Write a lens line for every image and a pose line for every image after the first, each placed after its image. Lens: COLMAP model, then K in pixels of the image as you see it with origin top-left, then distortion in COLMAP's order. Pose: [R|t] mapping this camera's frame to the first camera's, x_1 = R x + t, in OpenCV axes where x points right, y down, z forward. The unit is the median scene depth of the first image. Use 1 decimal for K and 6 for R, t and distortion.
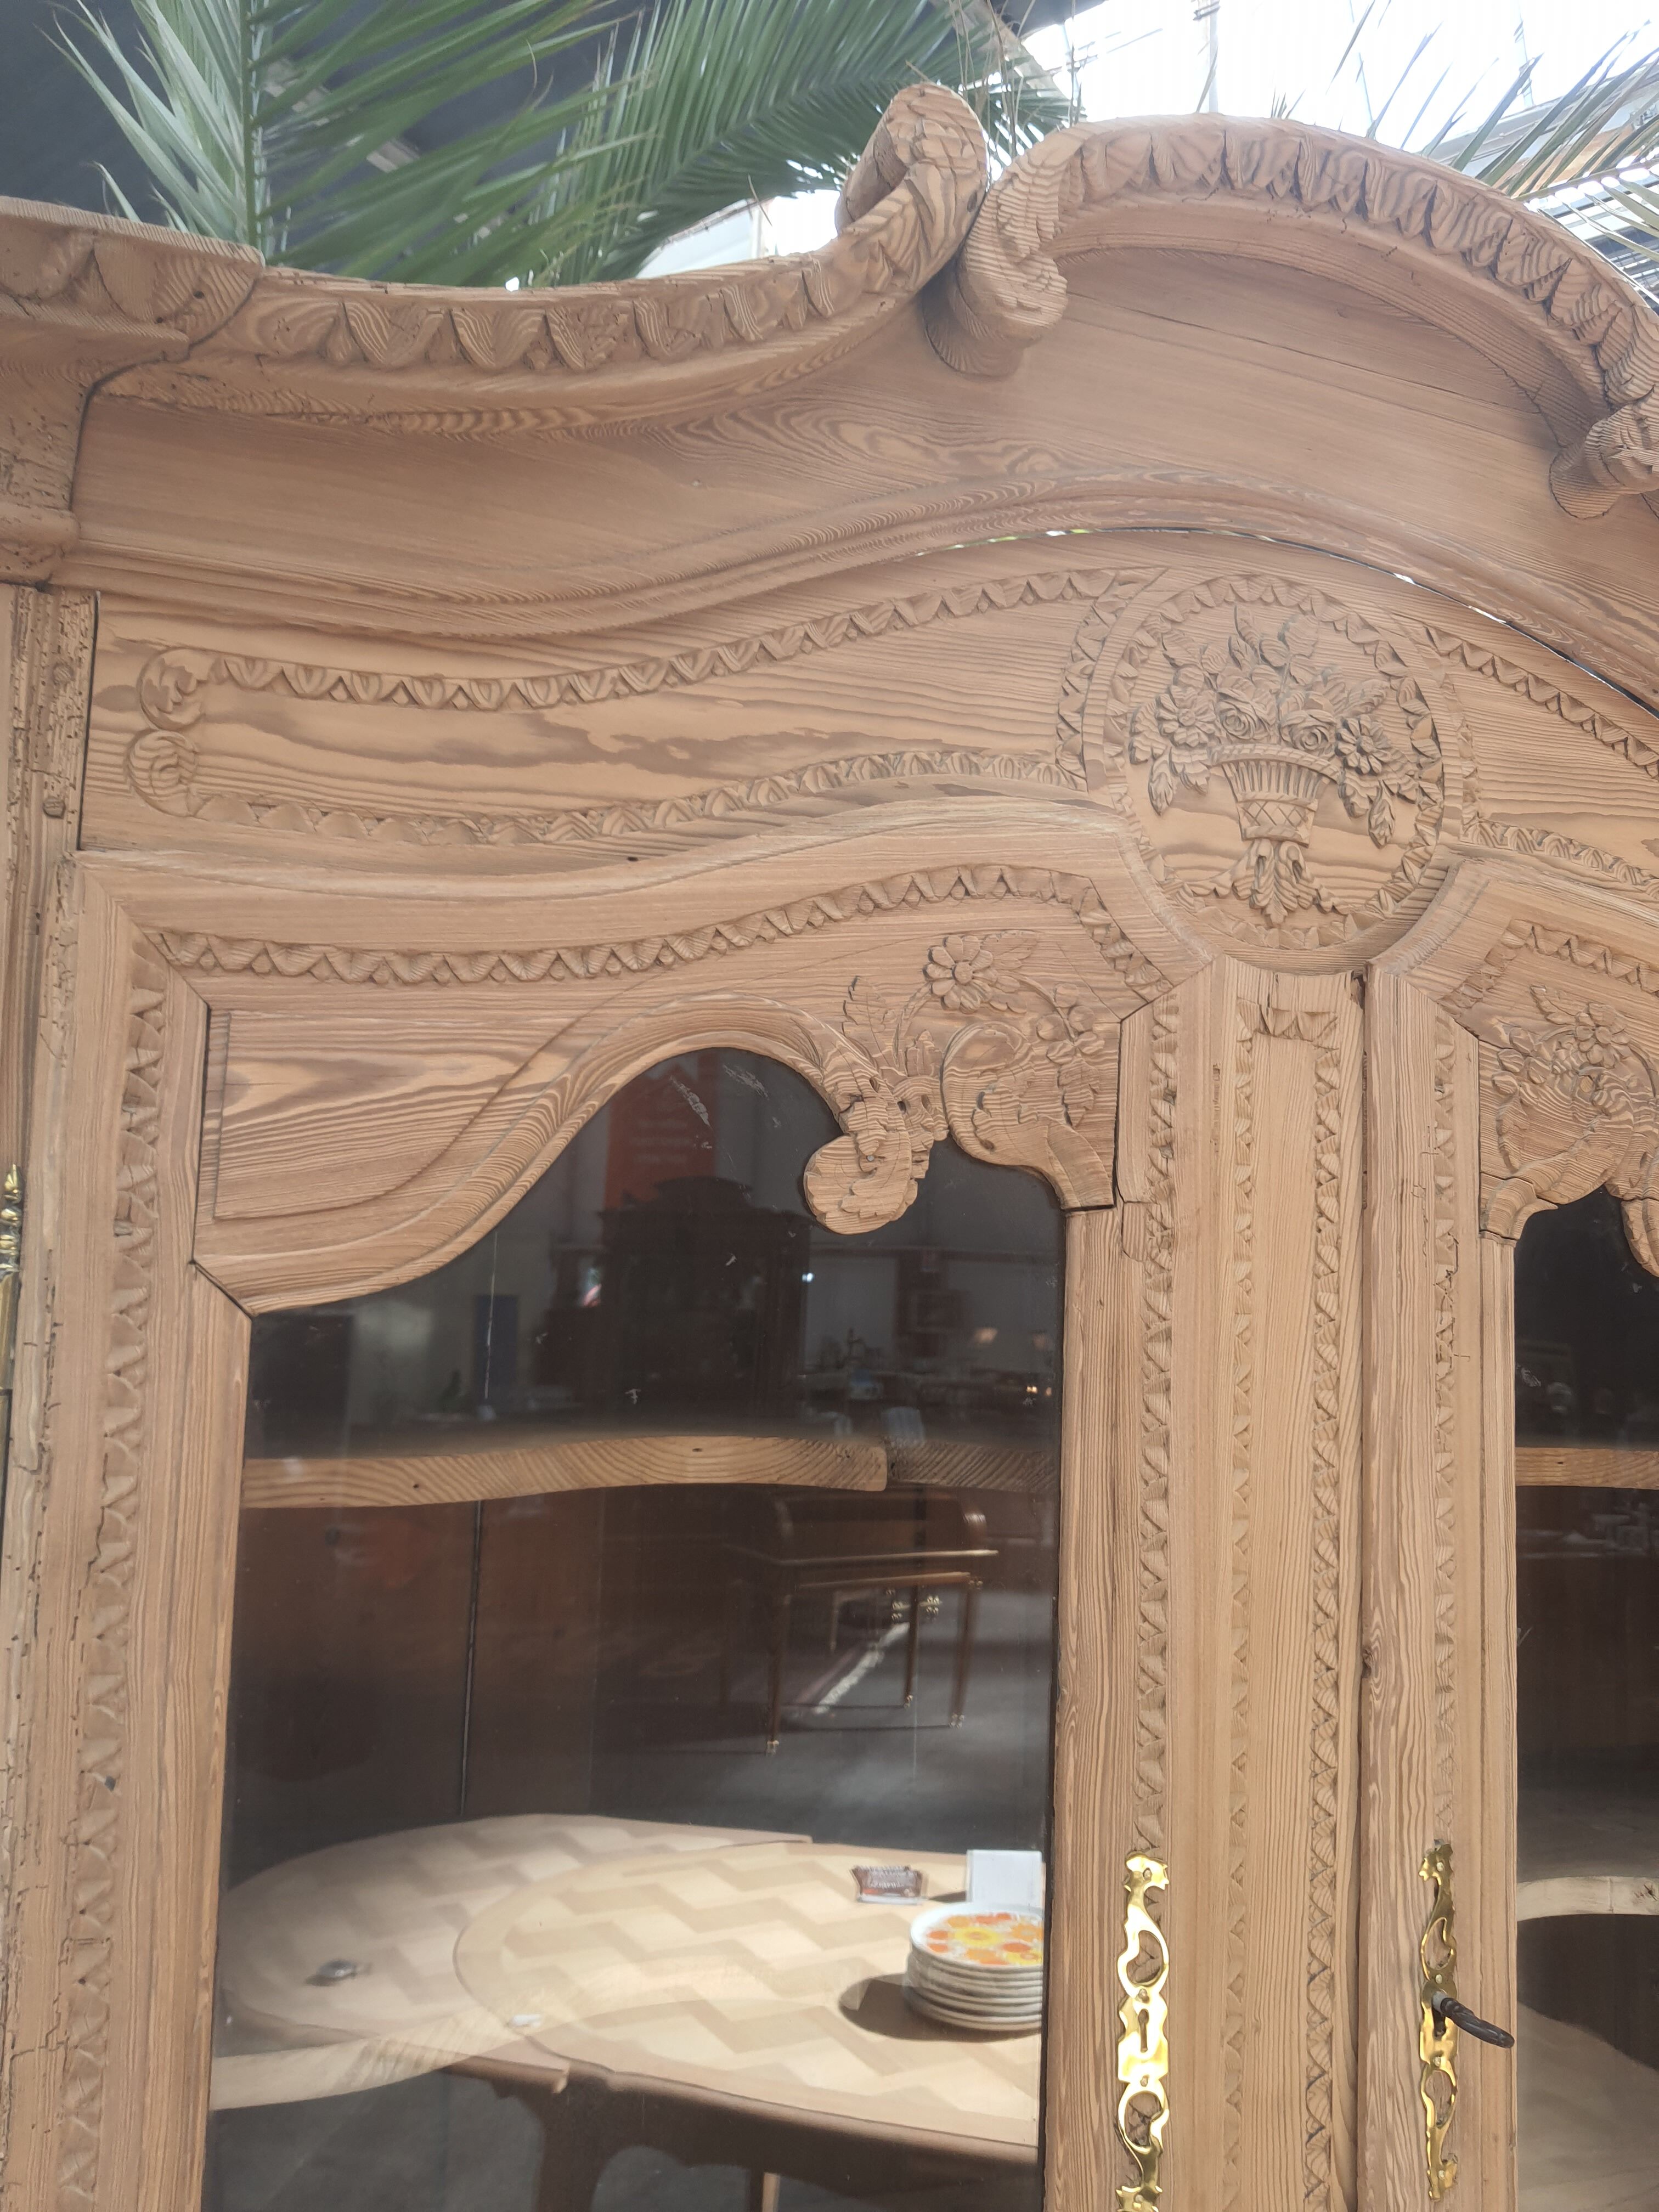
lens RADIAL K [[1693.7, 0, 795.6], [0, 1693.7, 1135.2], [0, 0, 1]] dist [0.078576, -0.117378]
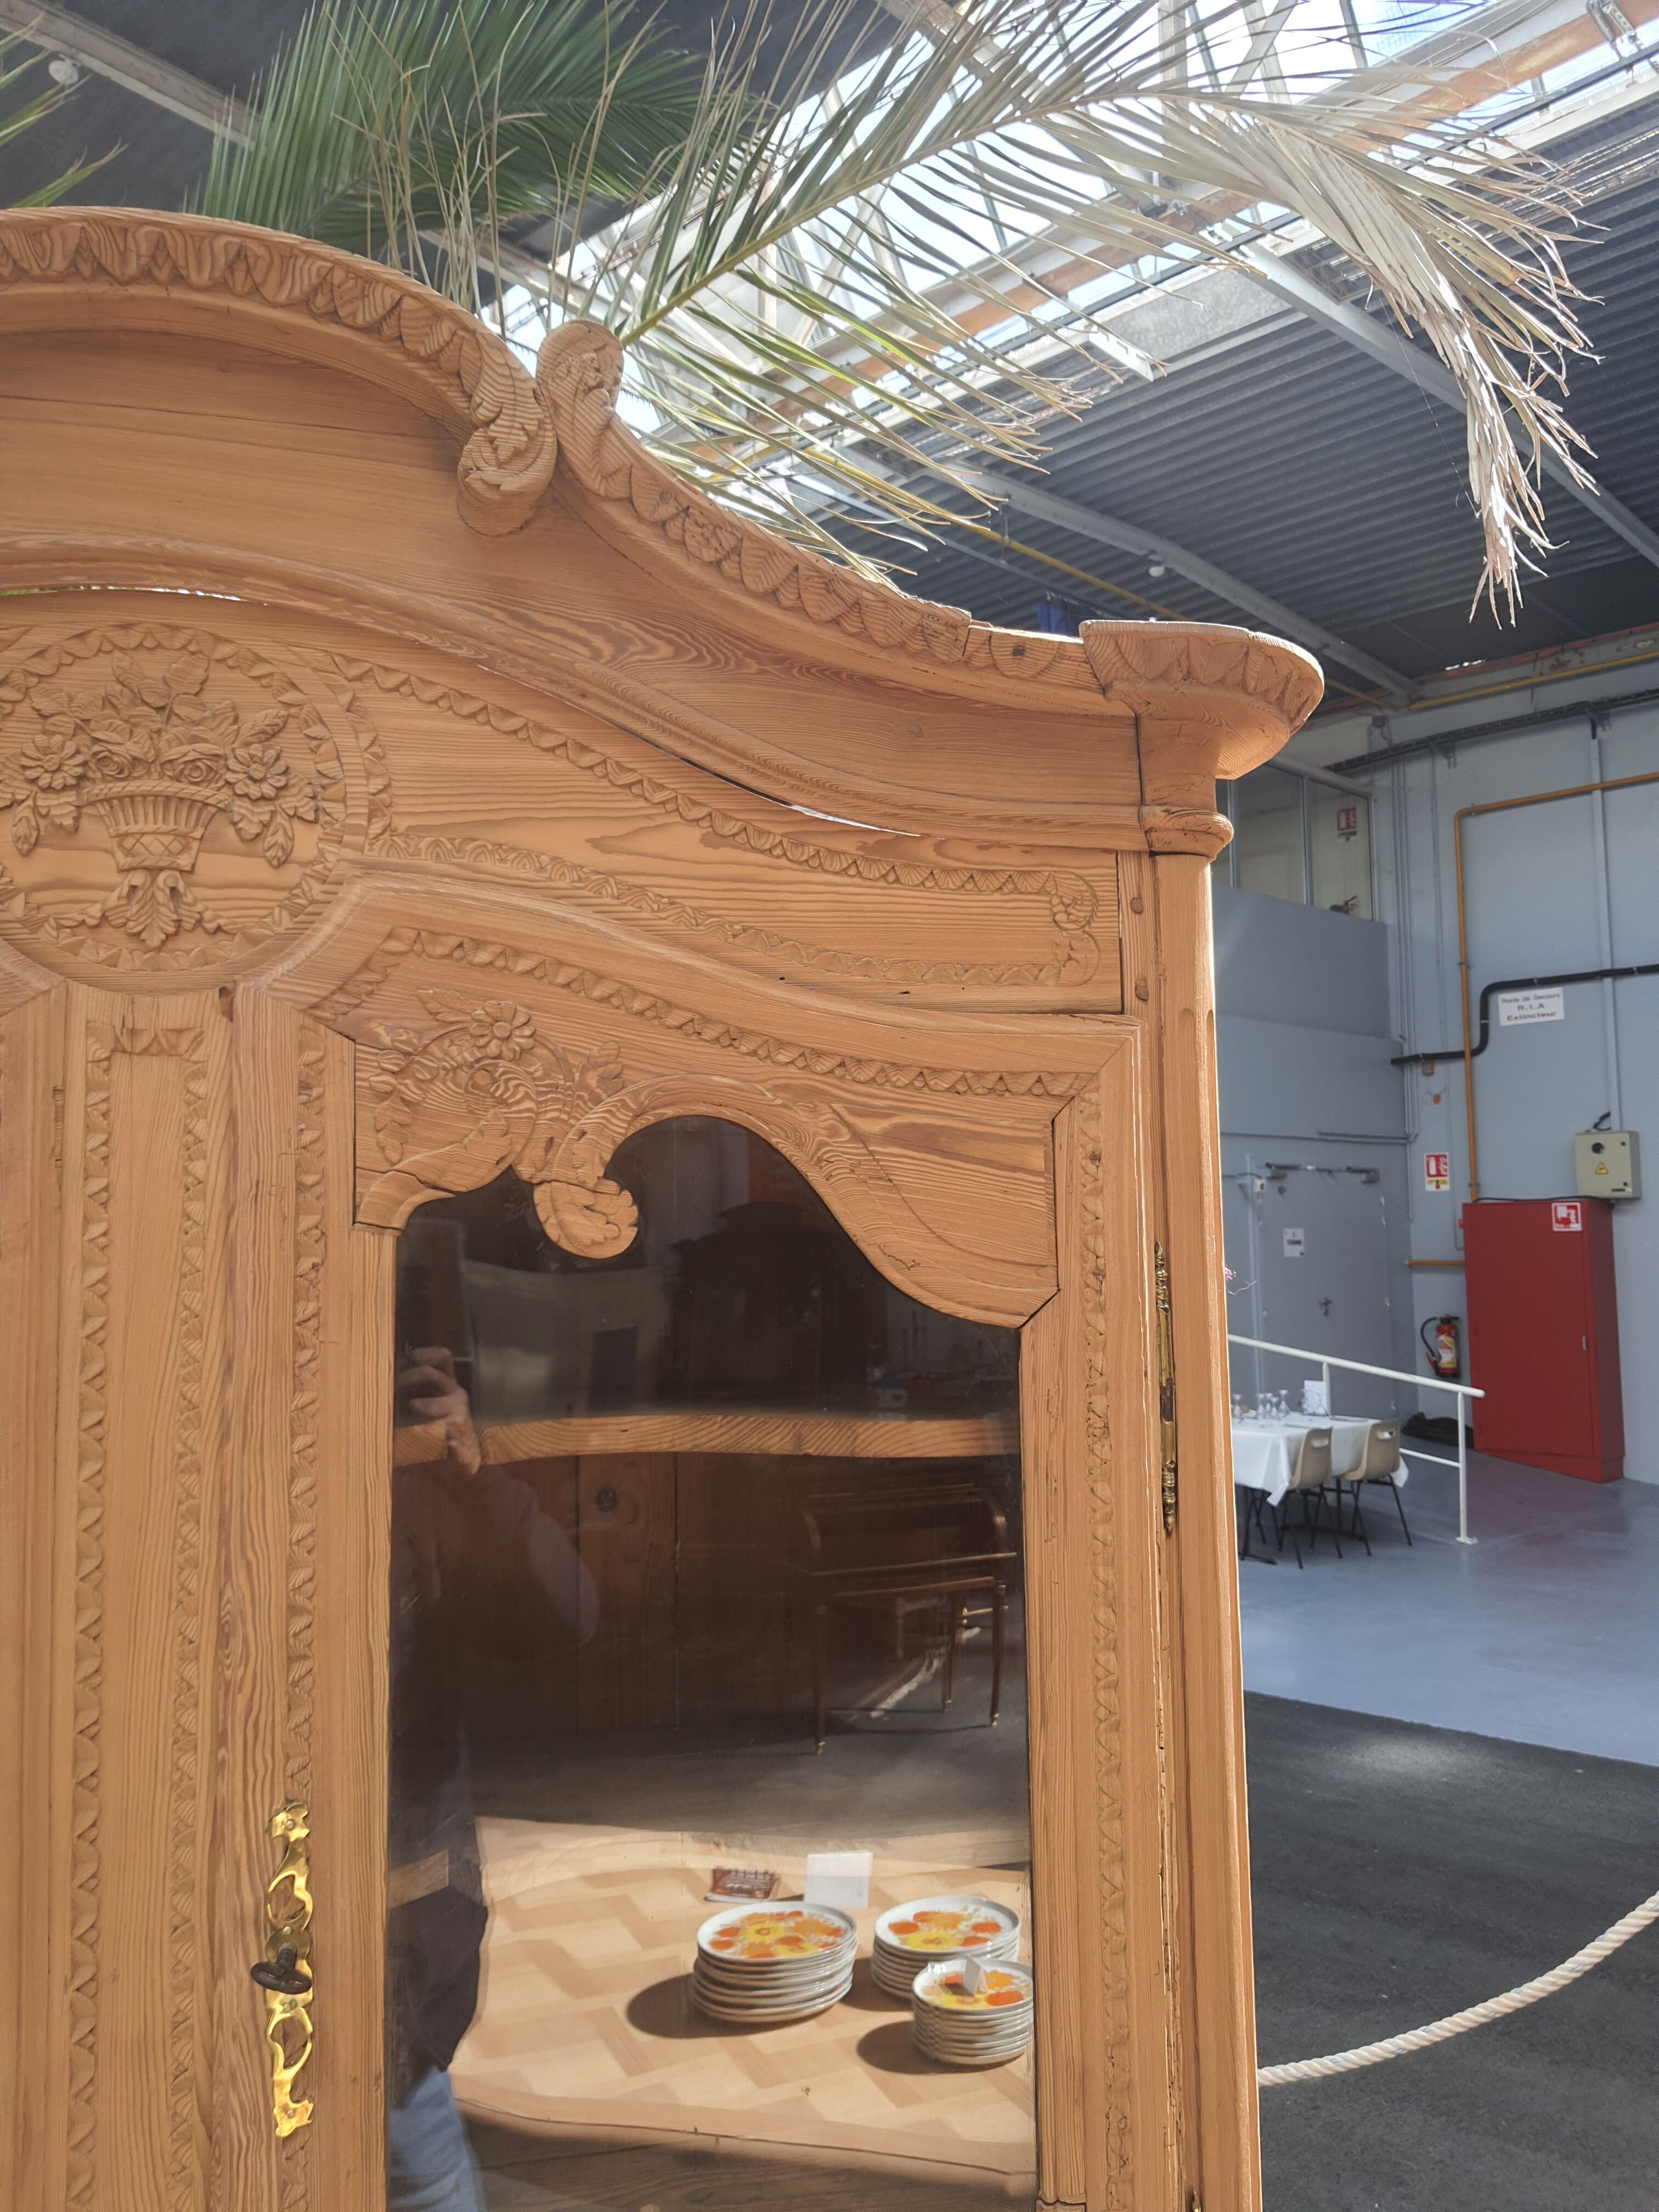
lens RADIAL K [[1742.7, 0, 789.3], [0, 1742.7, 1117.9], [0, 0, 1]] dist [0.085455, -0.146488]
pose [[0.991629, -0.063458, -0.112448, 0.795211], [0.062827, 0.997983, -0.009148, 0.017444], [0.112802, 0.002007, 0.993615, -0.049802]]
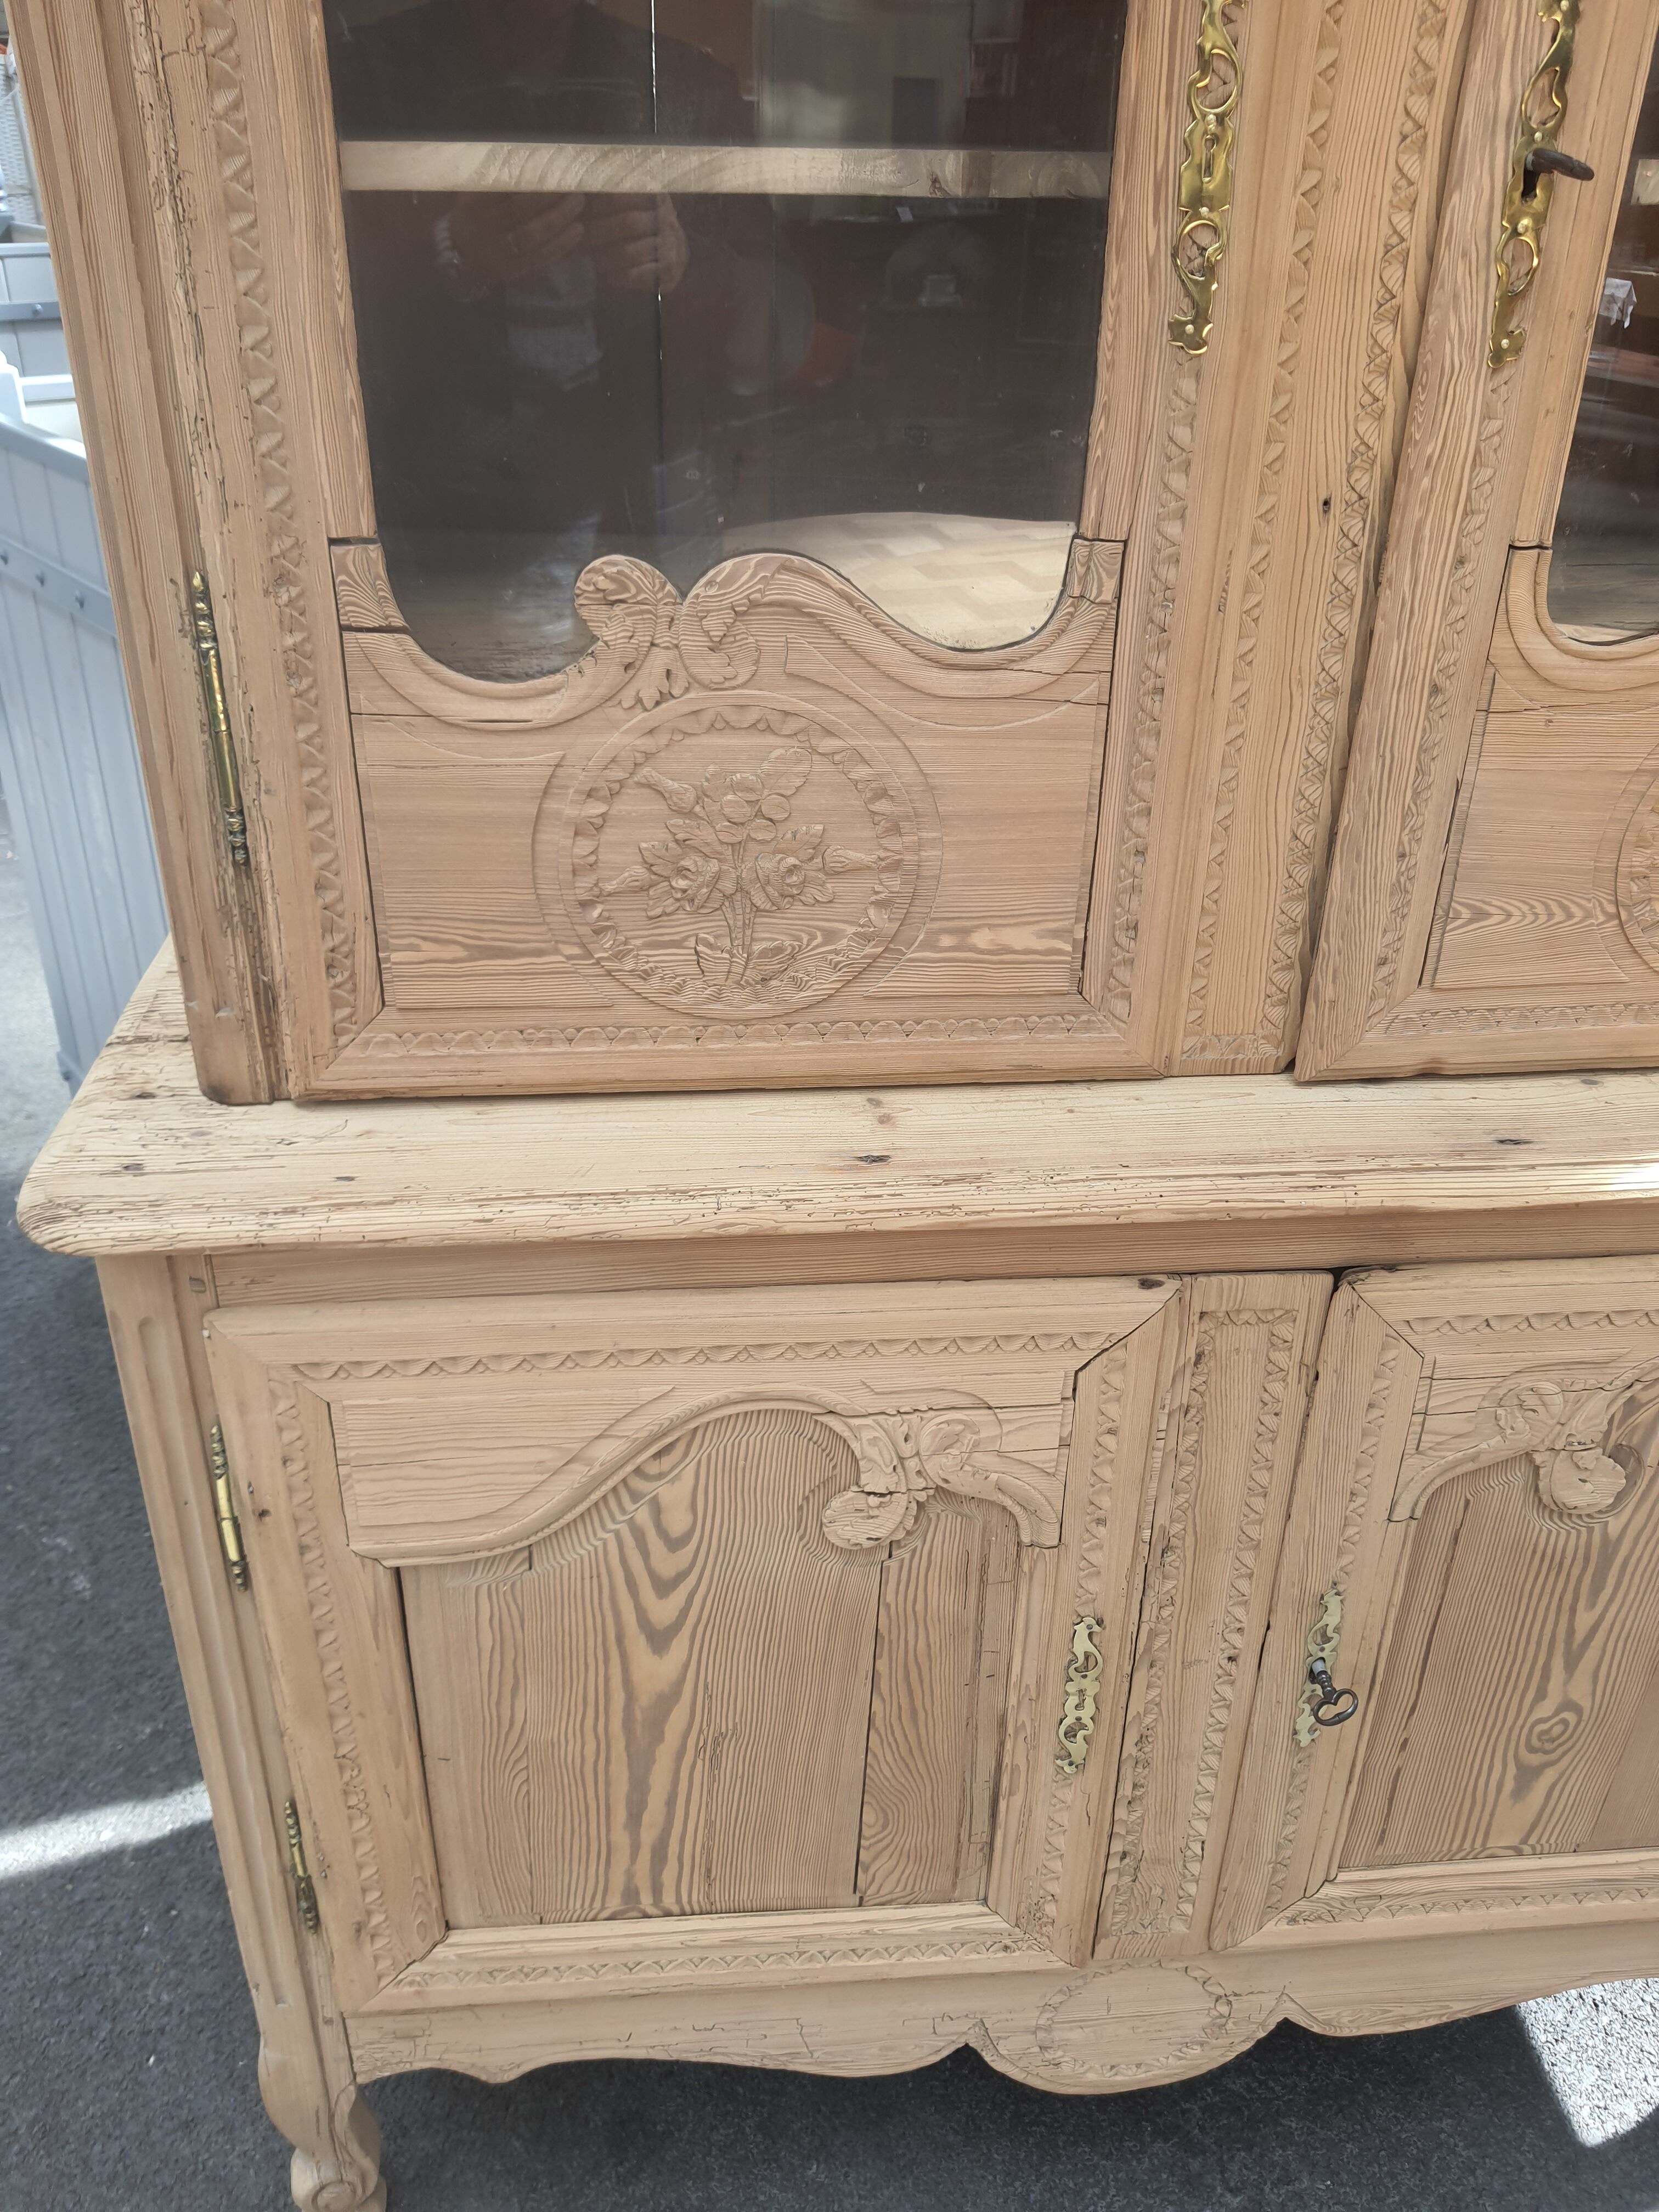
lens RADIAL K [[1744.5, 0, 829.5], [0, 1744.5, 1106.0], [0, 0, 1]] dist [0.061346, -0.100859]
pose [[0.969010, 0.097521, -0.226955, 0.250826], [0.043406, 0.837254, 0.545089, 0.370074], [0.243176, -0.538049, 0.807074, -0.198321]]
